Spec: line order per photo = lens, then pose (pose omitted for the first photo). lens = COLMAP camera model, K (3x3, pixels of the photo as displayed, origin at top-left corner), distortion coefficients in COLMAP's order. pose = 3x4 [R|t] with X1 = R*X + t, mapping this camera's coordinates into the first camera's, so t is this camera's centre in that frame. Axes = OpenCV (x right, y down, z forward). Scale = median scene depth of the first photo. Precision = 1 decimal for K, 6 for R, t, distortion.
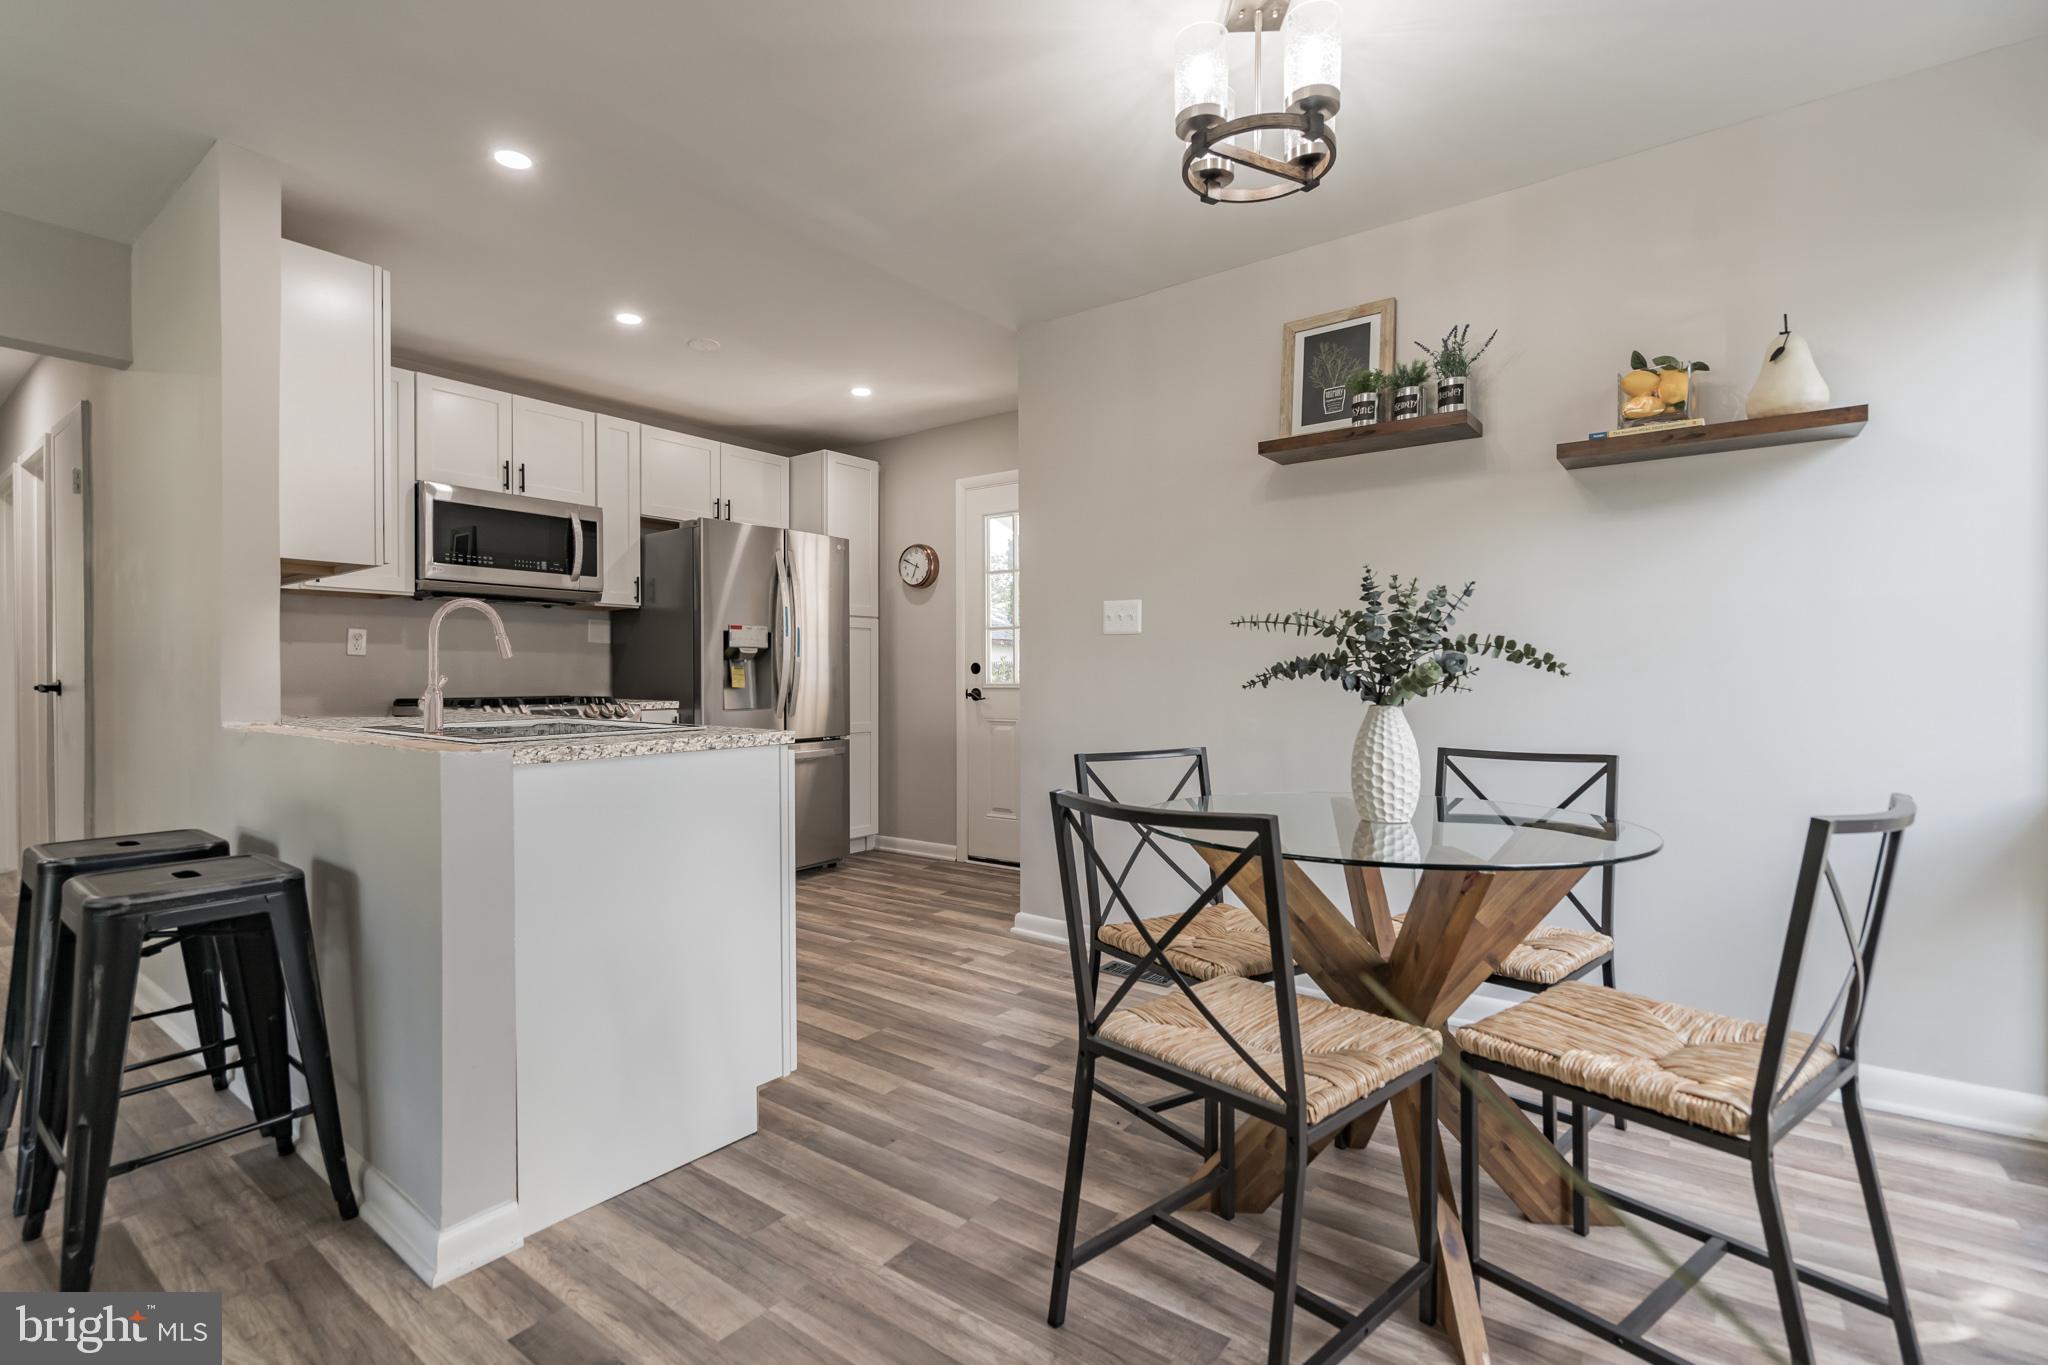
lens RADIAL K [[939.5, 0, 982.9], [0, 939.5, 678.1], [0, 0, 1]] dist [-0.001938, 0.002008]
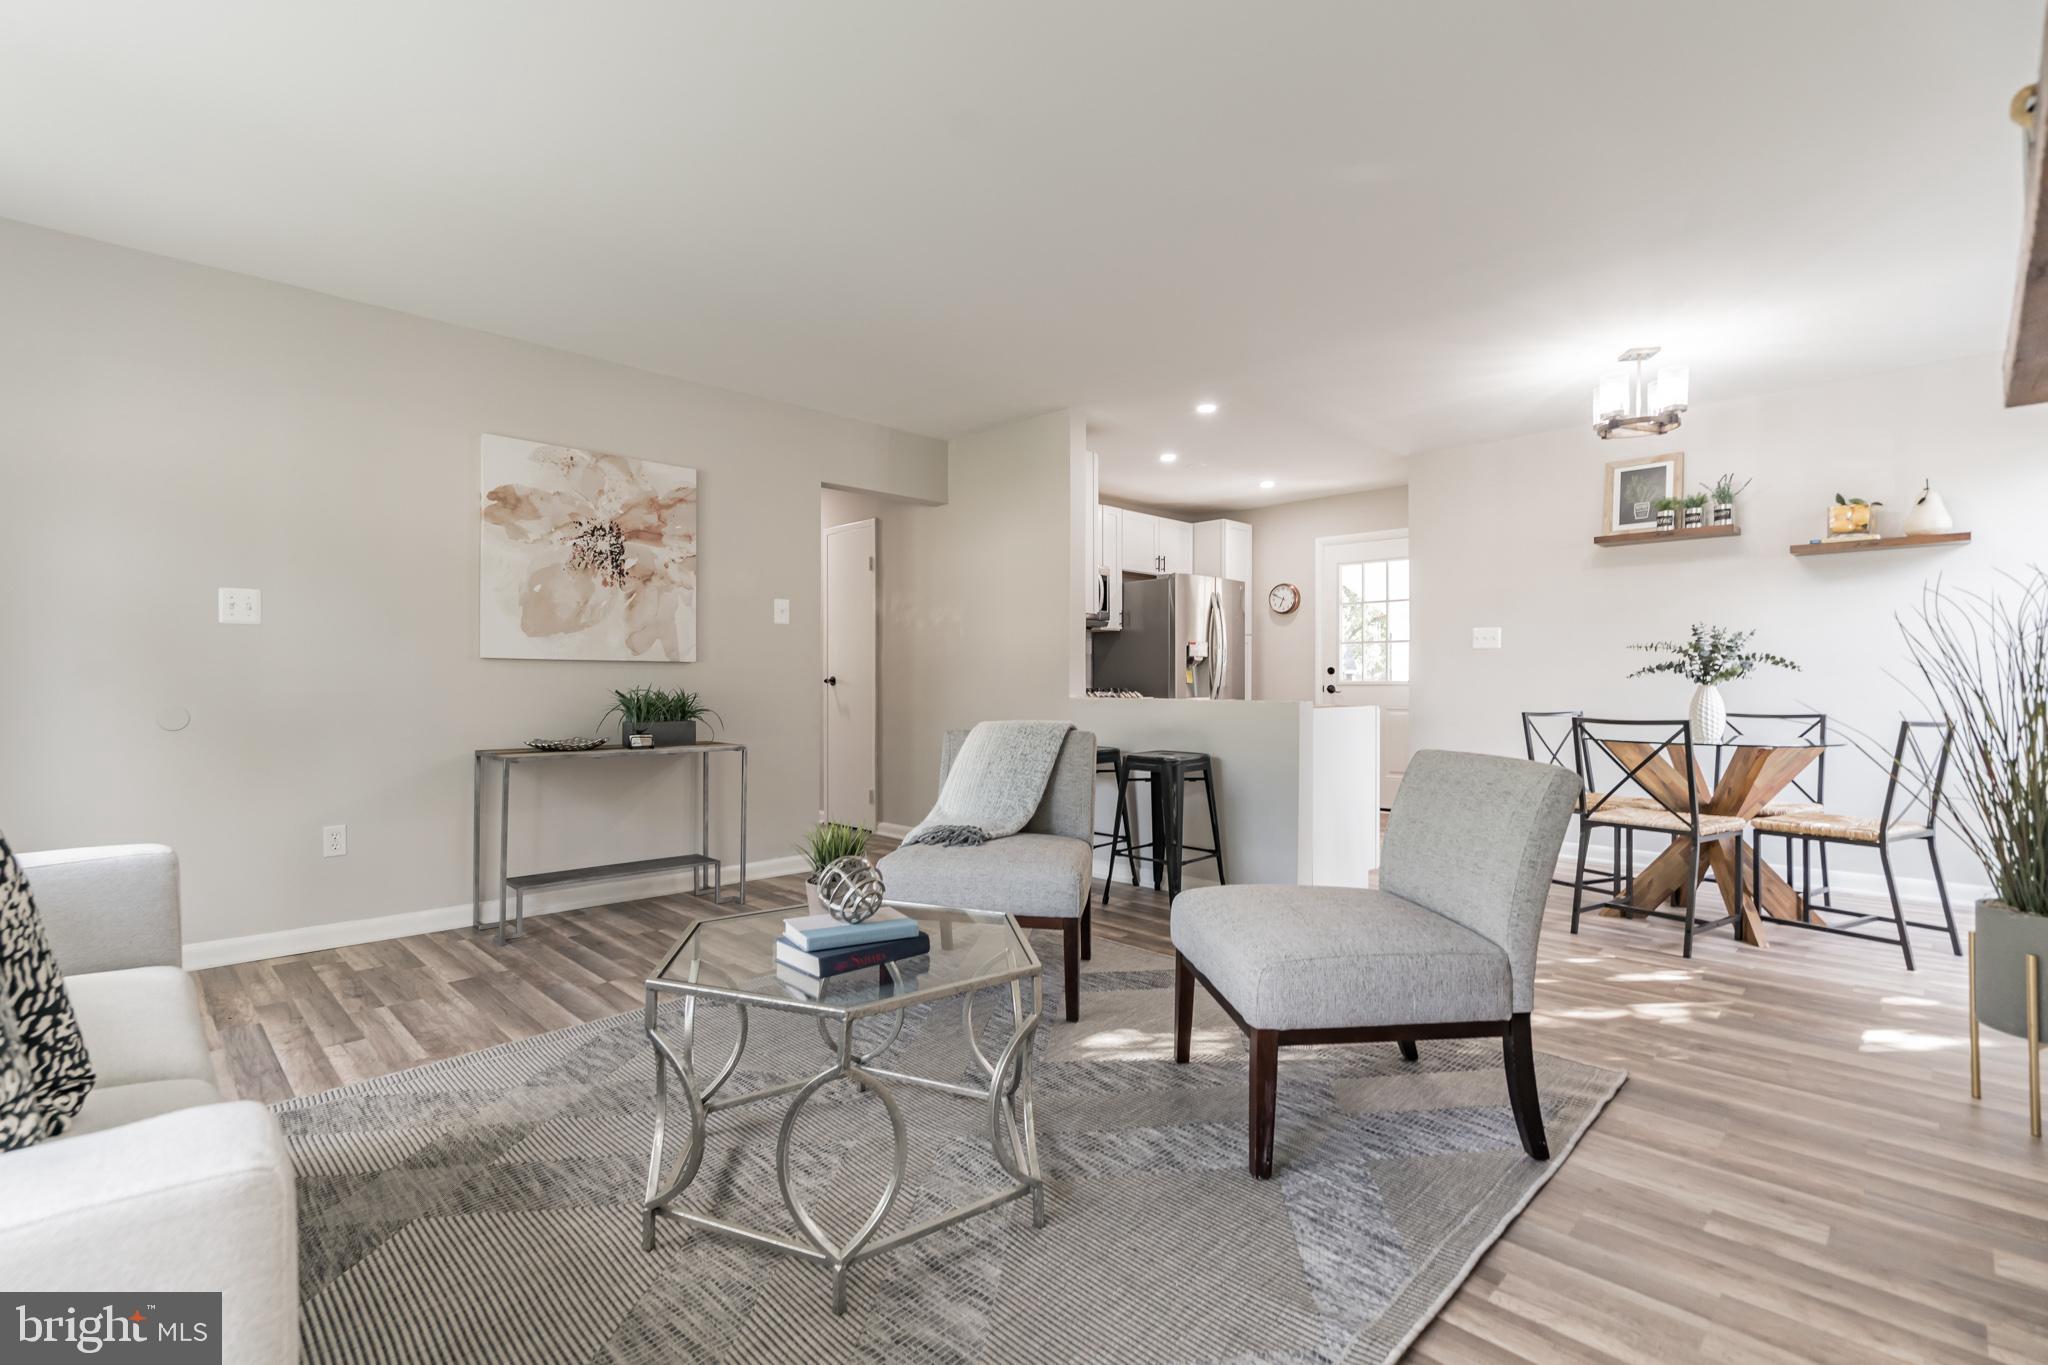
lens RADIAL K [[939.5, 0, 1007.0], [0, 939.5, 681.8], [0, 0, 1]] dist [-0.001938, 0.002008]
pose [[0.992196, 0.004109, -0.124617, -0.597370], [-0.004453, 0.999987, -0.002480, 0.022211], [0.124605, 0.003015, 0.992202, -0.890403]]
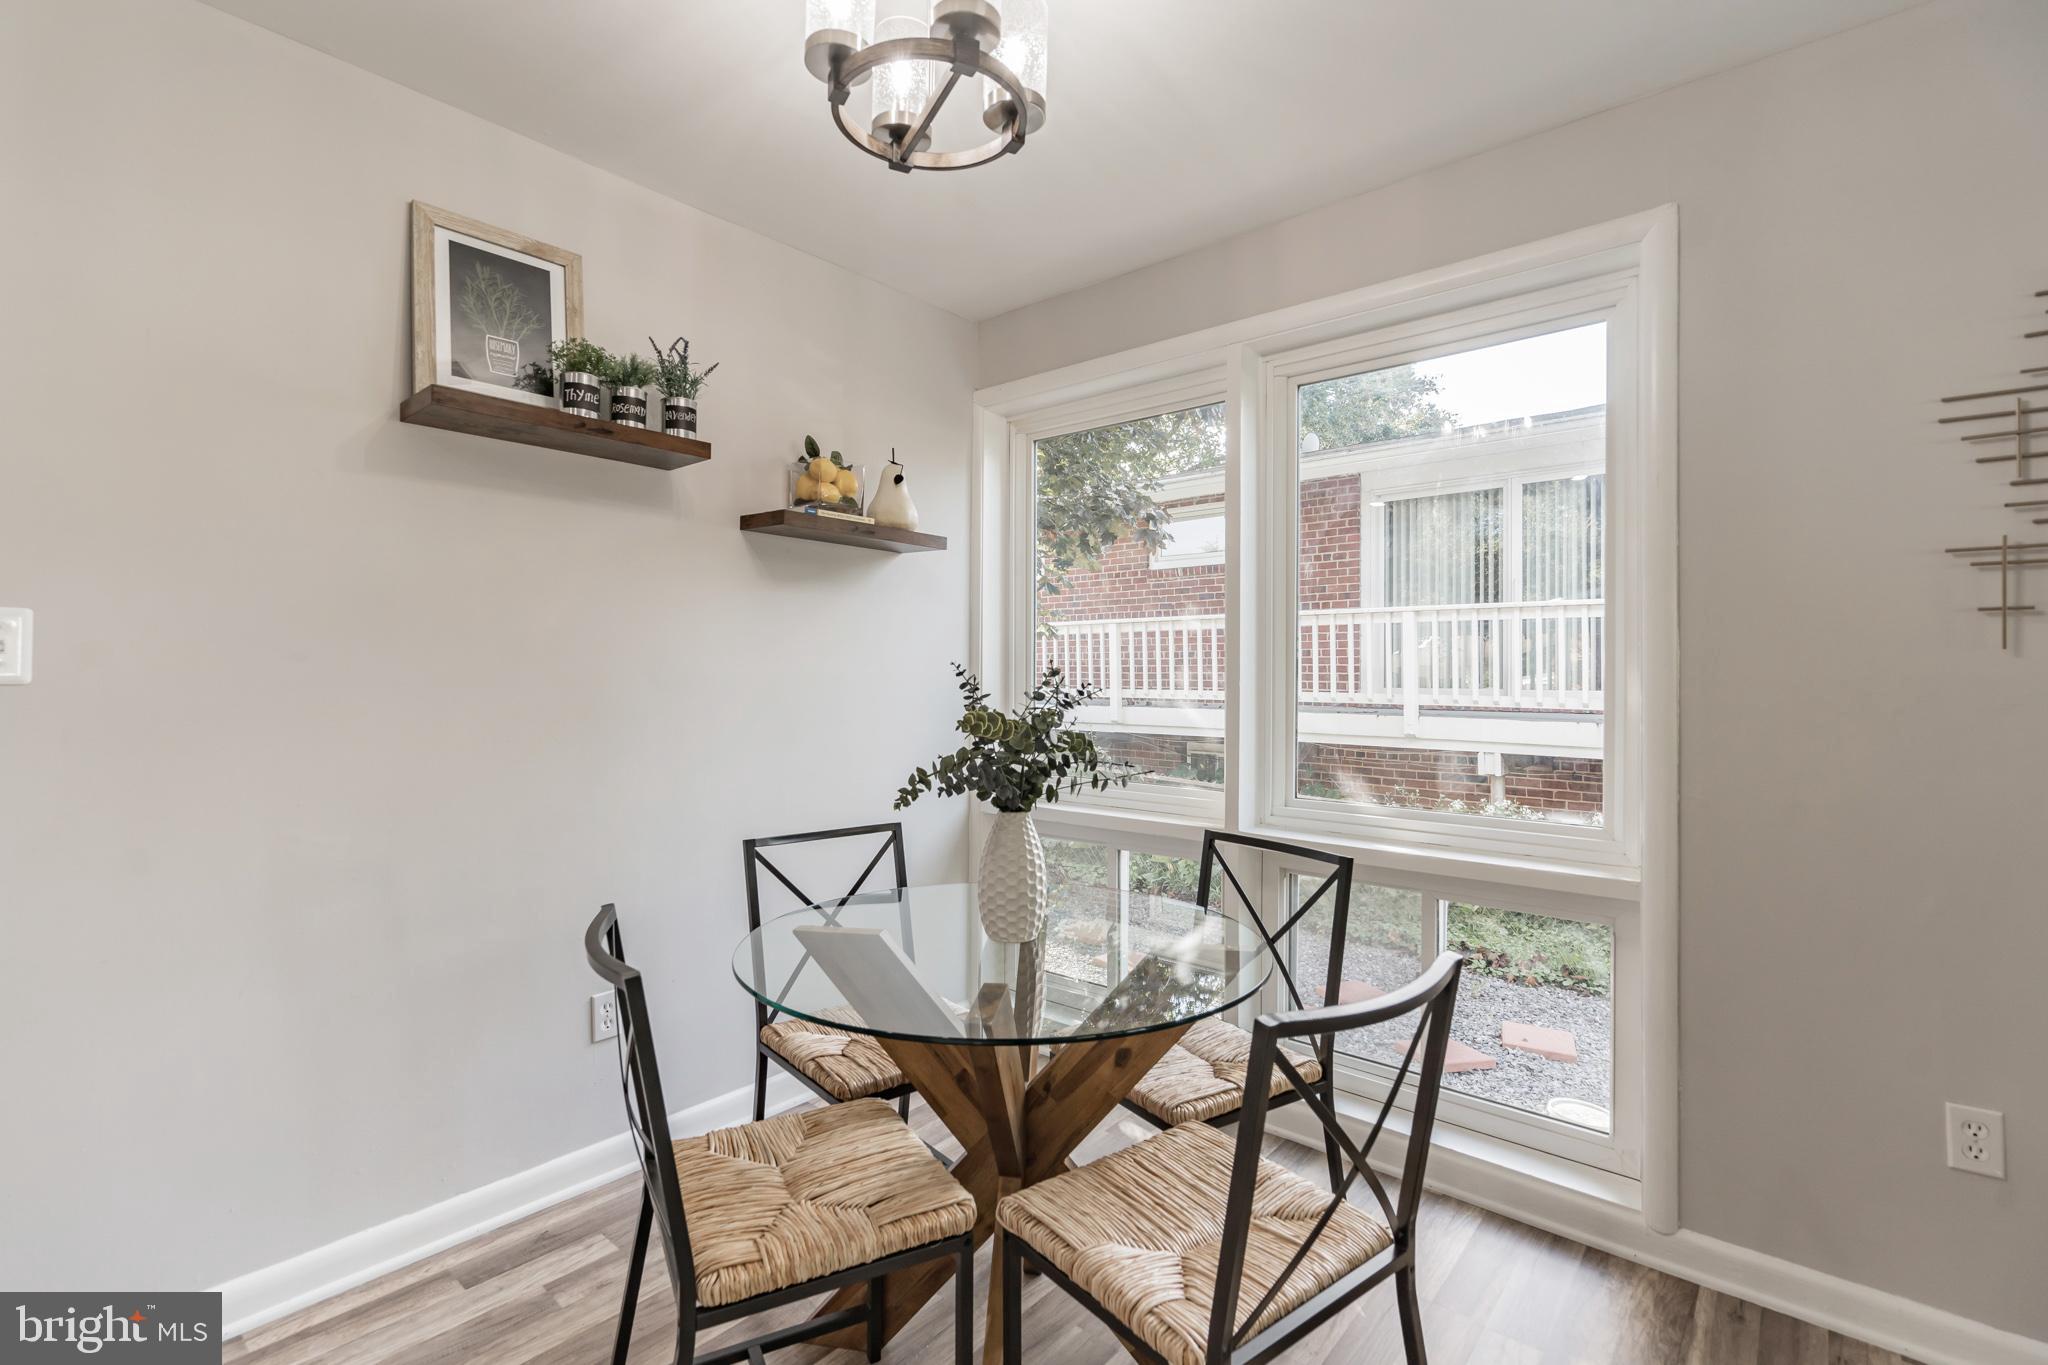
lens RADIAL K [[939.5, 0, 1026.7], [0, 939.5, 680.4], [0, 0, 1]] dist [-0.001938, 0.002008]
pose [[0.062253, 0.004478, 0.998050, -0.315948], [-0.002243, 0.999988, -0.004347, -0.061429], [-0.998058, -0.001968, 0.062262, 0.622987]]
